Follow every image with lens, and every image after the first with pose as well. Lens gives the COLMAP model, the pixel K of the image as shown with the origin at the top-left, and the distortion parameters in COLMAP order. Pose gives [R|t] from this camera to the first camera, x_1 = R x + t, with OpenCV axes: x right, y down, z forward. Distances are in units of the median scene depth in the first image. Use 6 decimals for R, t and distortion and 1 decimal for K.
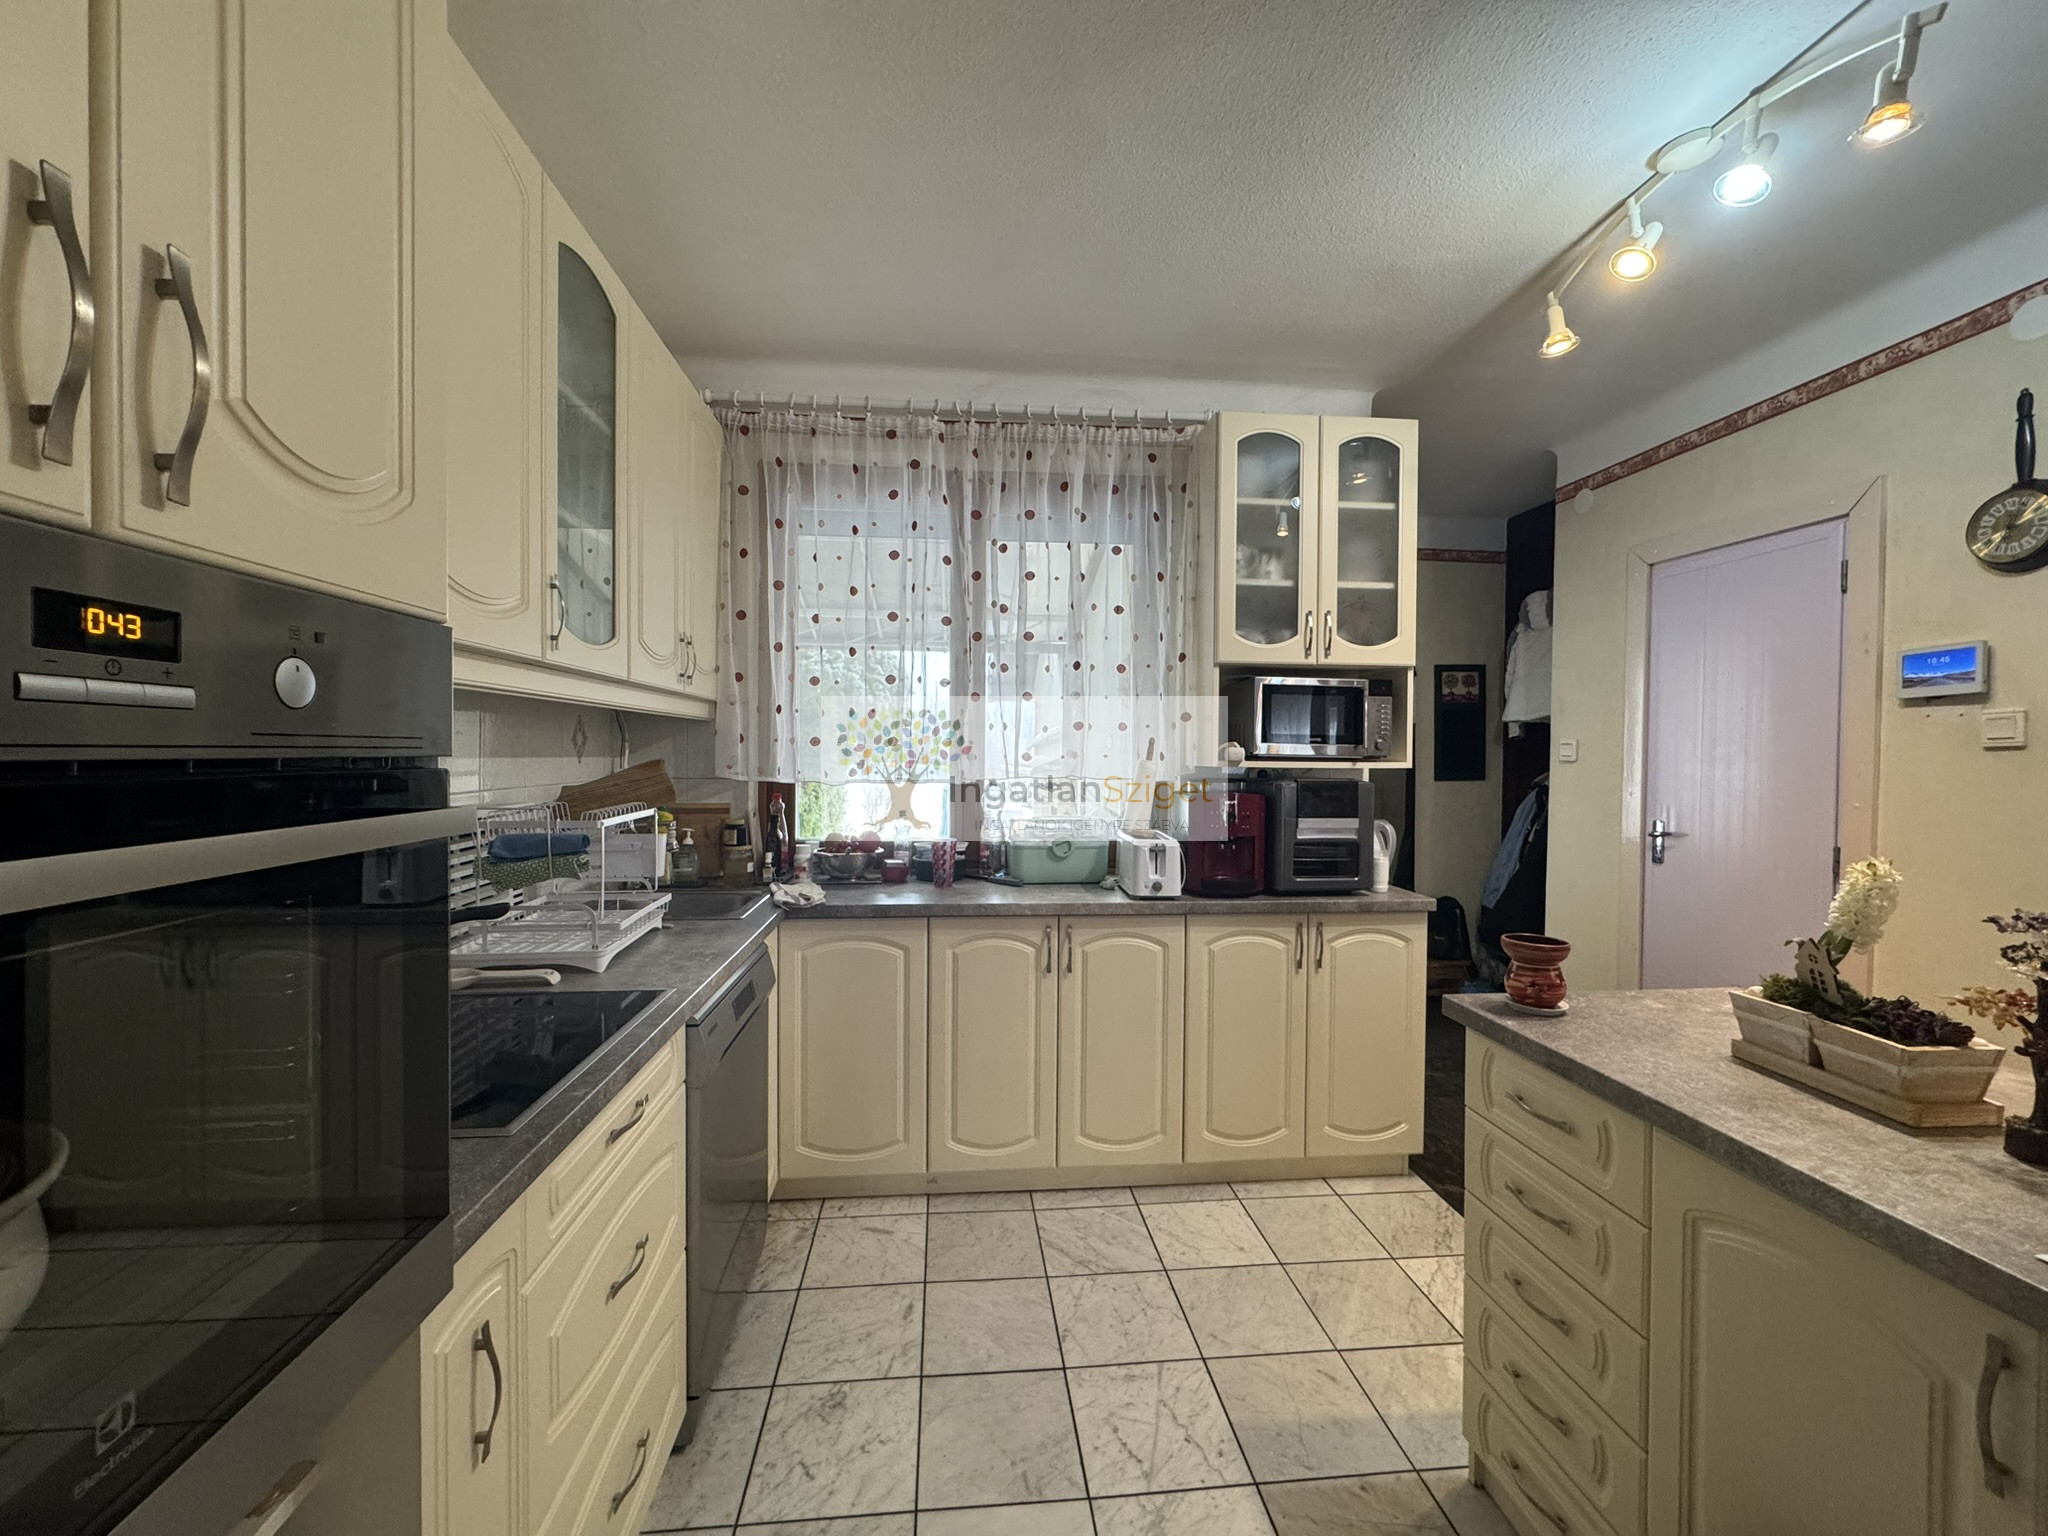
lens RADIAL K [[817.4, 0, 1022.4], [0, 817.4, 766.0], [0, 0, 1]] dist [-0.001594, 0.000212]
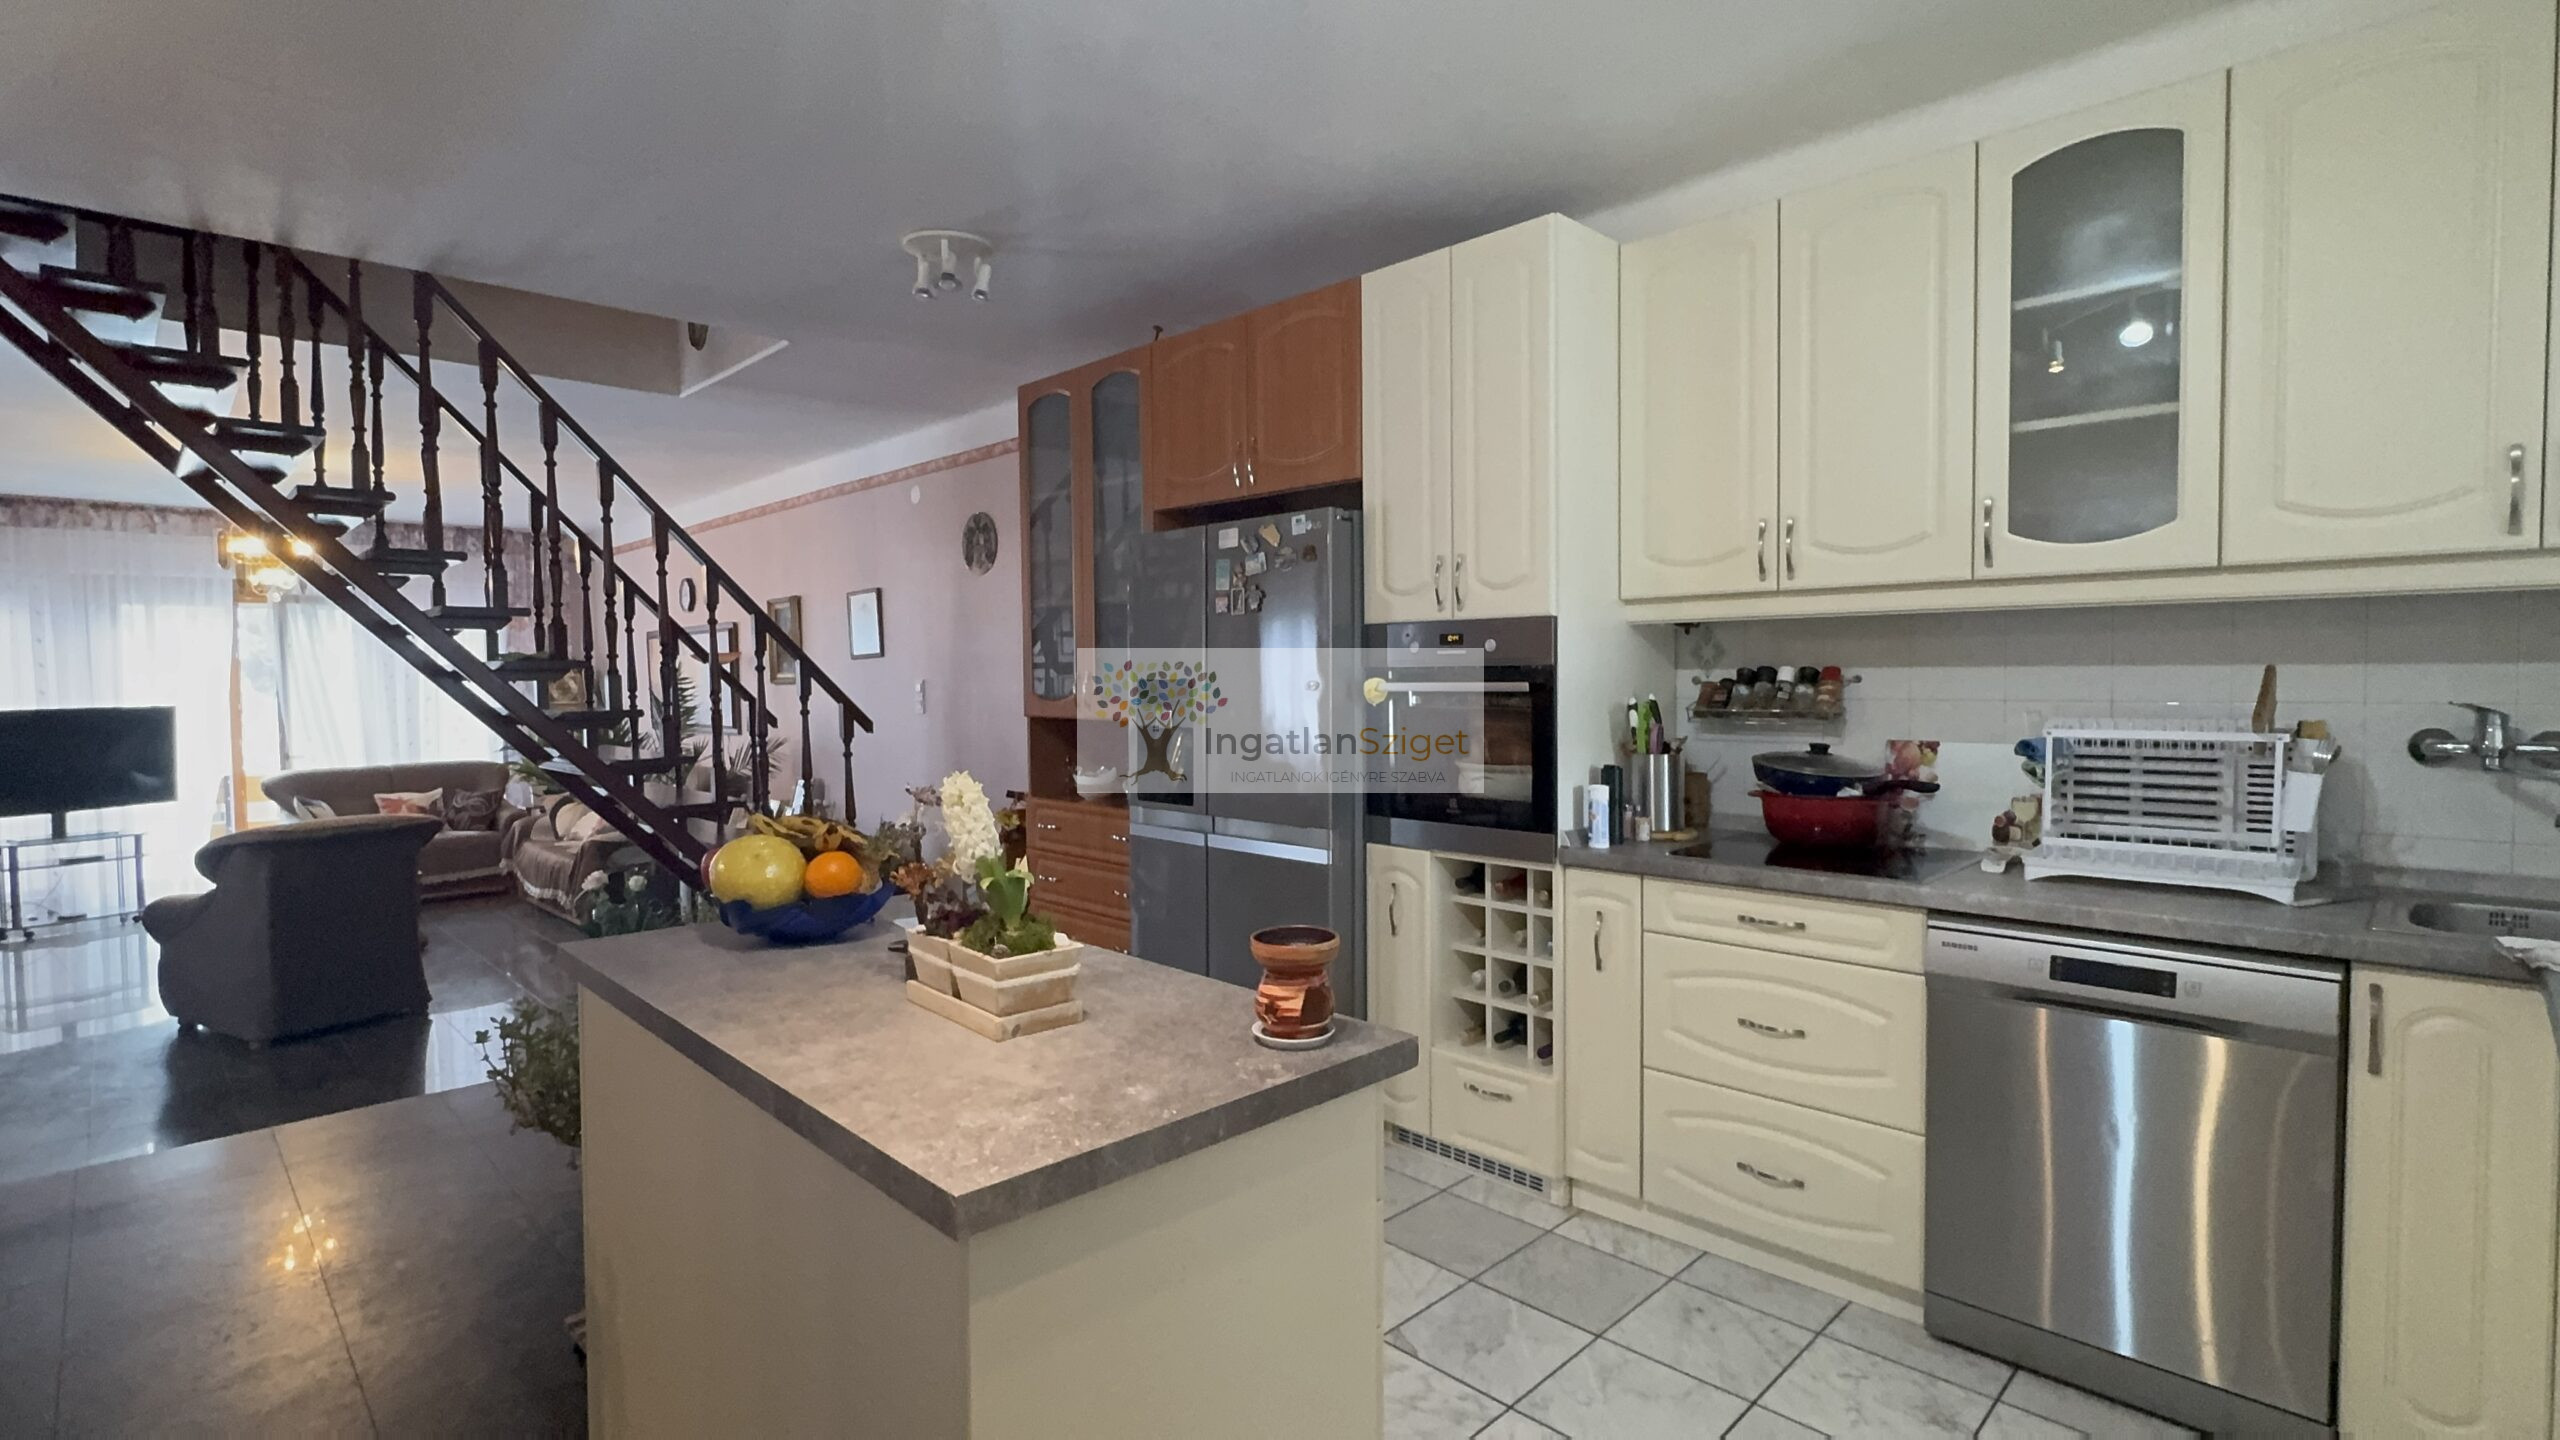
lens RADIAL K [[1161.4, 0, 1272.3], [0, 1161.4, 726.6], [0, 0, 1]] dist [-0.015833, 0.000093]
pose [[-0.772677, 0.028617, -0.634154, 0.710883], [-0.006388, 0.998582, 0.052846, -0.000799], [0.634767, 0.044884, -0.771399, 0.982747]]
